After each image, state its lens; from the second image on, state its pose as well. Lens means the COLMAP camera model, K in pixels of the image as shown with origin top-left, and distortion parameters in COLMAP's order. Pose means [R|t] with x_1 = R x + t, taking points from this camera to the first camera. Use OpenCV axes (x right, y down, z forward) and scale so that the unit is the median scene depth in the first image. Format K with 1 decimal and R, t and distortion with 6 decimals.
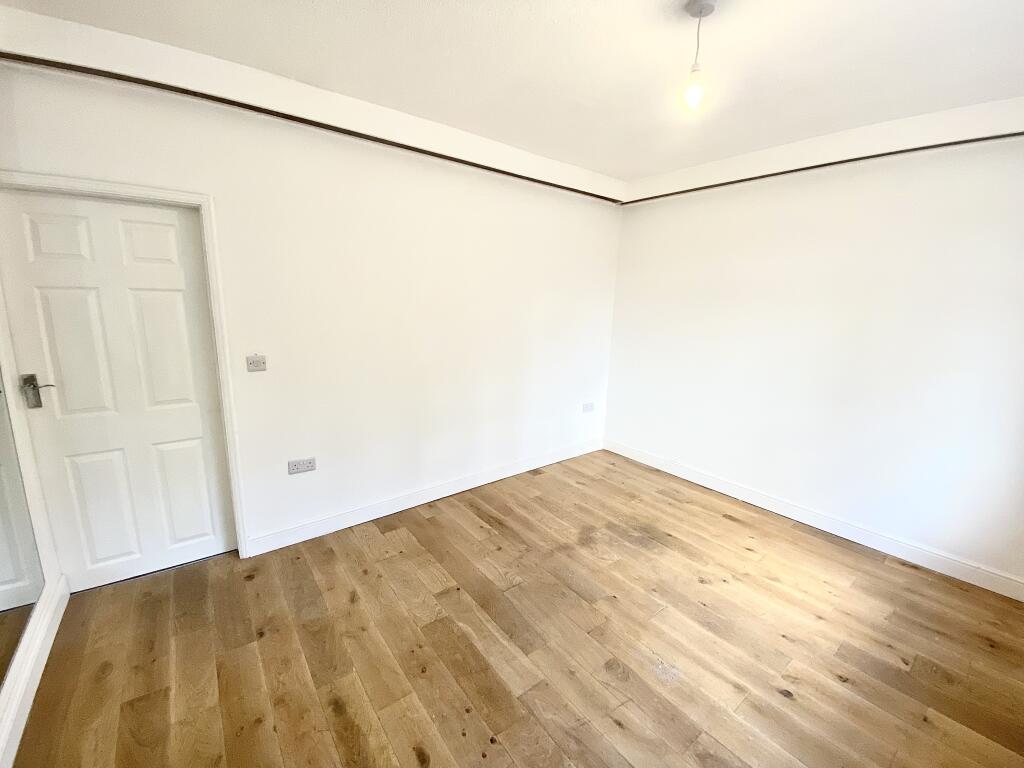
lens RADIAL K [[413.3, 0, 512.0], [0, 413.3, 384.0], [0, 0, 1]] dist [0.031395, -0.025028]
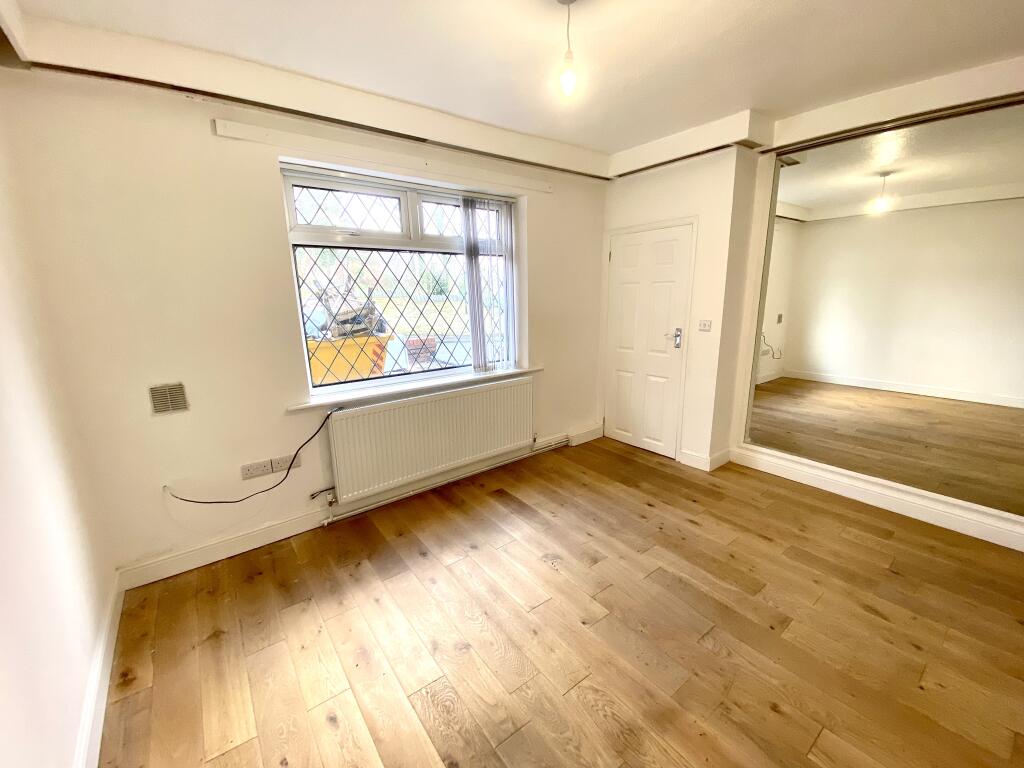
lens RADIAL K [[413.3, 0, 512.0], [0, 413.3, 384.0], [0, 0, 1]] dist [0.031395, -0.025028]
pose [[-0.999950, -0.008096, 0.005851, 0.429399], [-0.005092, 0.917078, 0.398674, -0.312417], [-0.008593, 0.398625, -0.917074, 1.736775]]
